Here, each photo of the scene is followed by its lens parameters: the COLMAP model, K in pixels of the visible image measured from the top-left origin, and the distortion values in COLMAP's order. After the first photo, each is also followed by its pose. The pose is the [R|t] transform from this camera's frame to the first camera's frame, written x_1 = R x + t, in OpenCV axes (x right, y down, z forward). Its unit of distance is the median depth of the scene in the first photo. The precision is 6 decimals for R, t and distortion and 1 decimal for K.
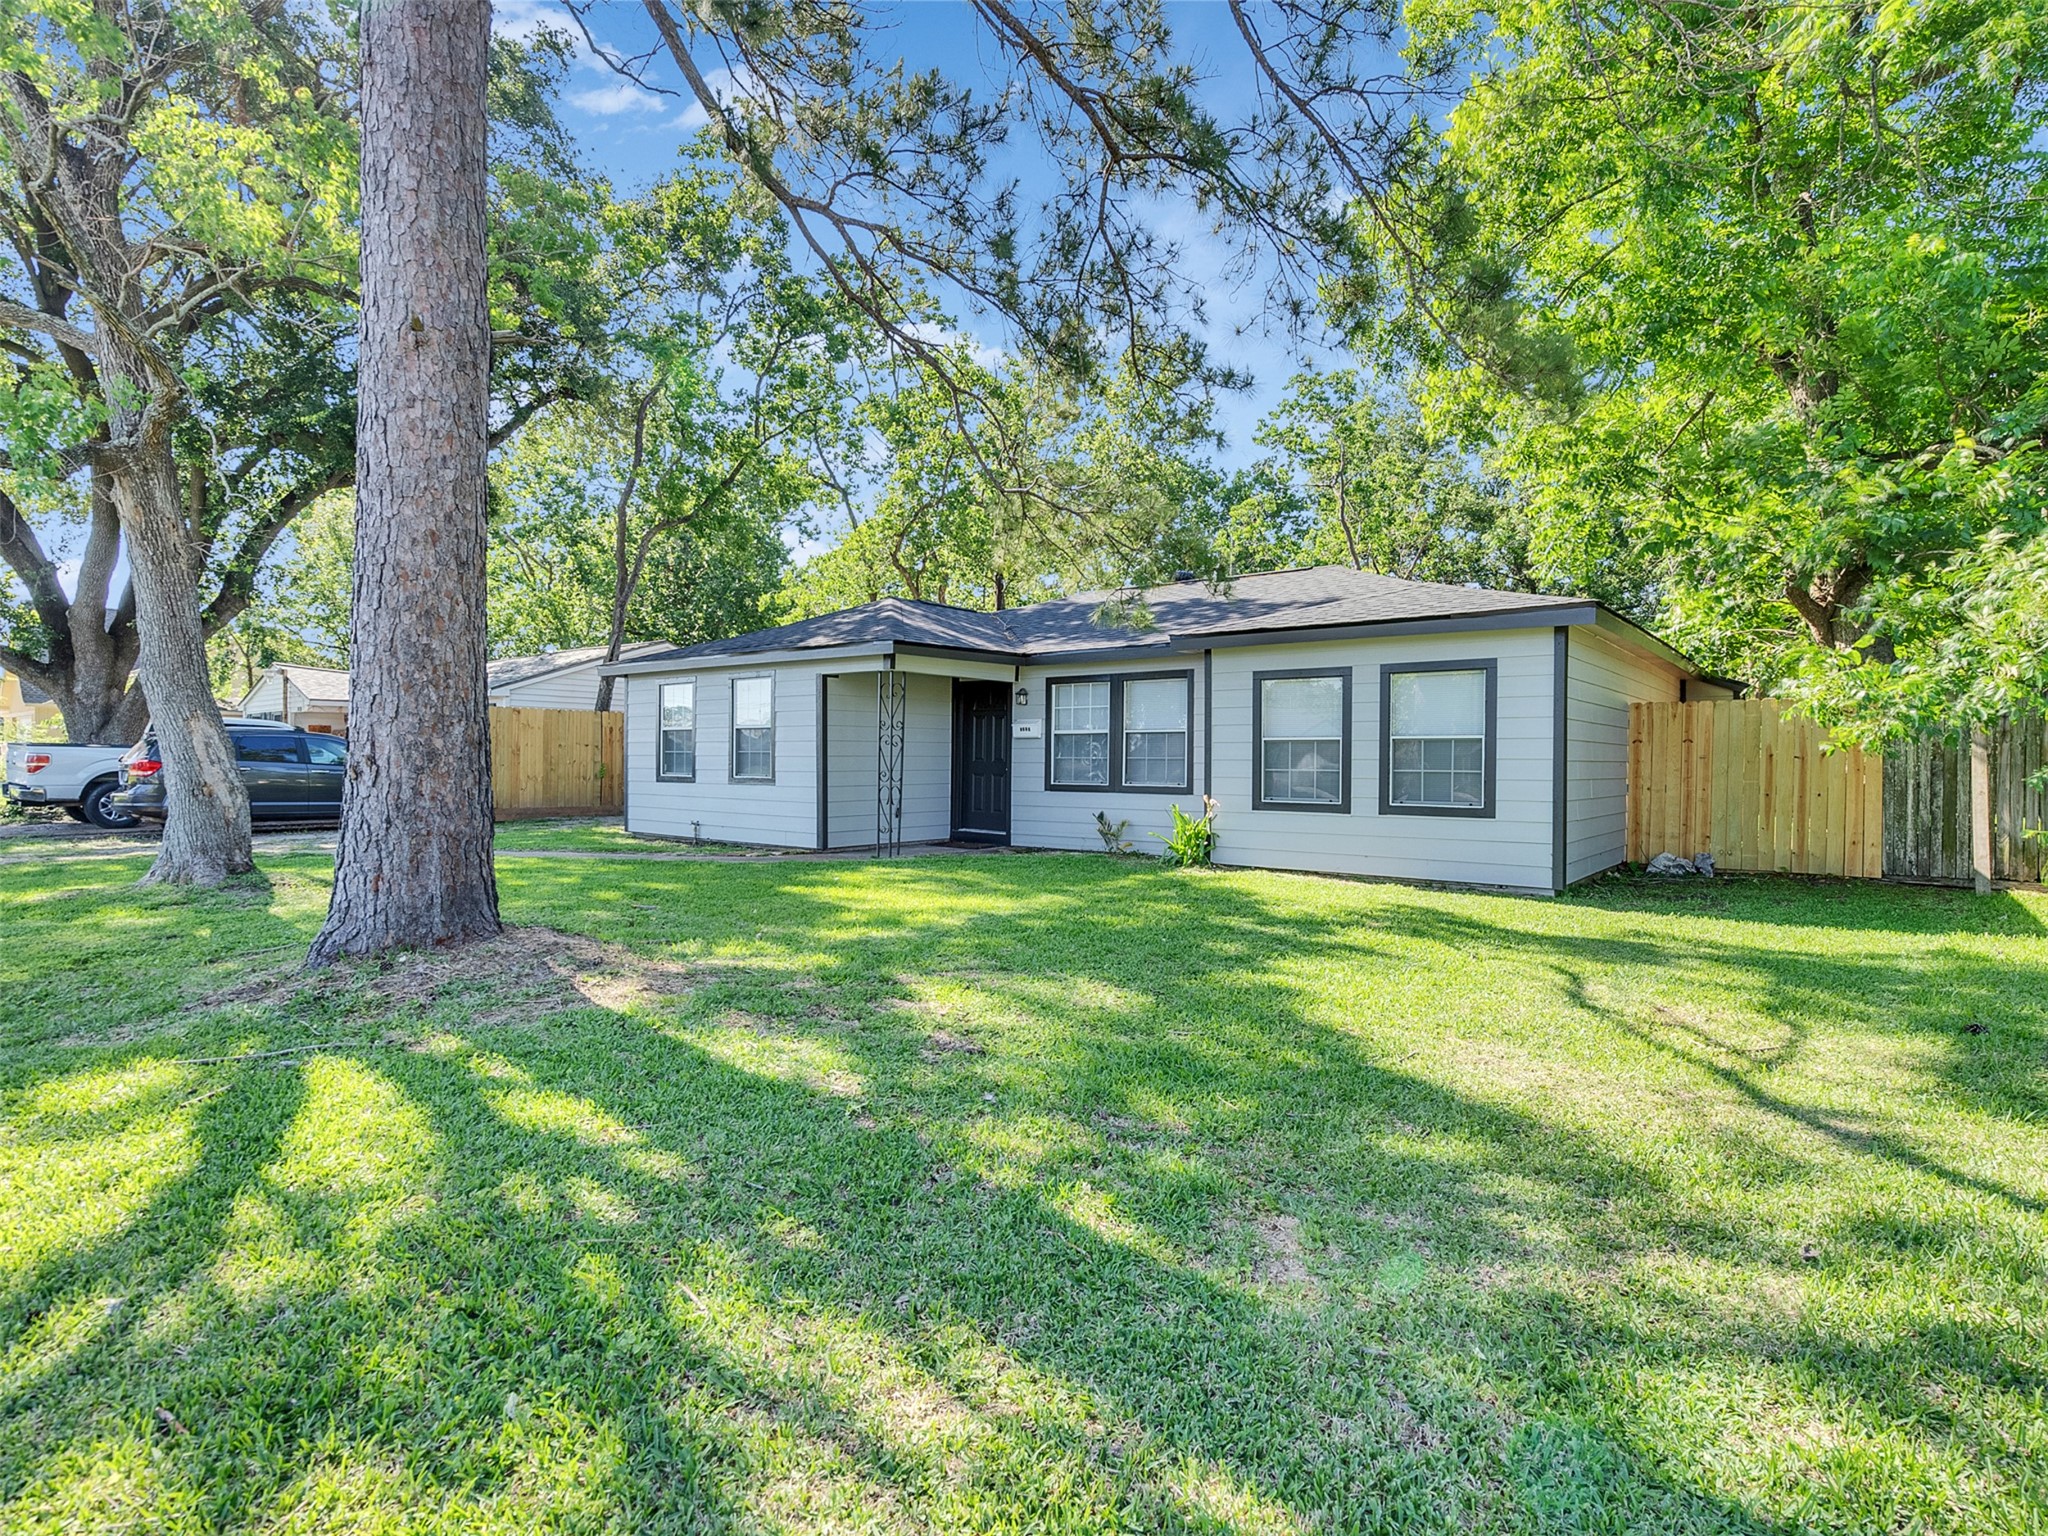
lens RADIAL K [[1043.6, 0, 1008.1], [0, 1043.6, 768.4], [0, 0, 1]] dist [-0.008711, 0.005341]
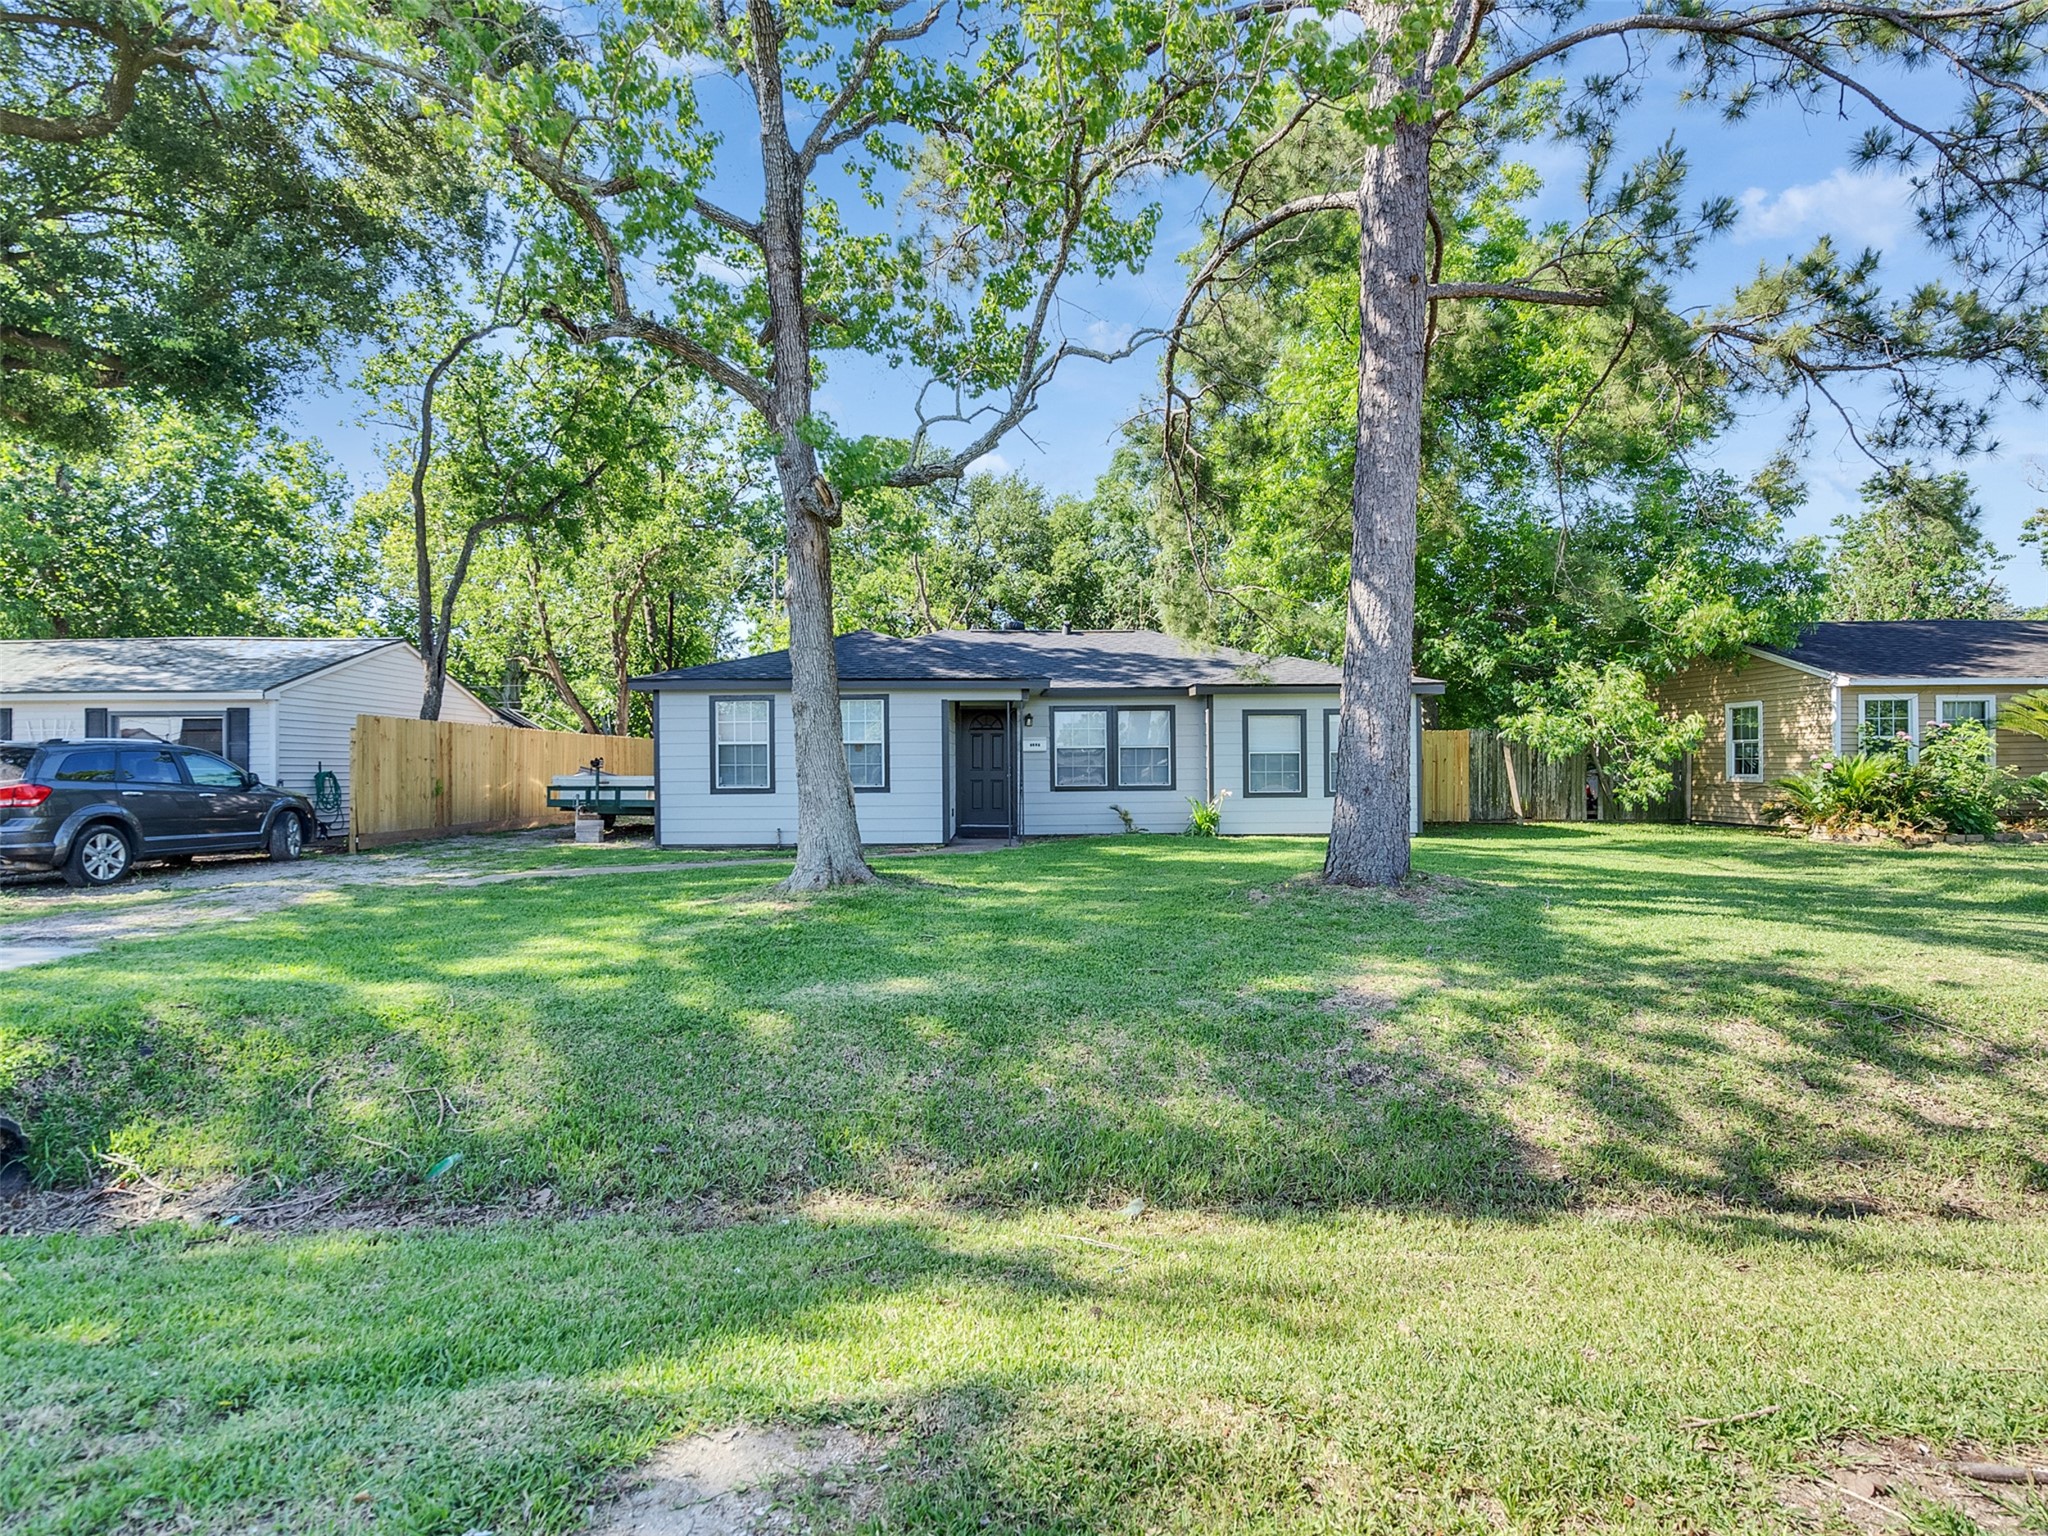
lens RADIAL K [[1043.6, 0, 1008.1], [0, 1043.6, 768.4], [0, 0, 1]] dist [-0.008711, 0.005341]
pose [[0.738298, -0.018496, 0.674221, -0.973240], [0.016929, 0.999817, 0.008890, -0.022516], [-0.674262, 0.004851, 0.738476, 0.069101]]
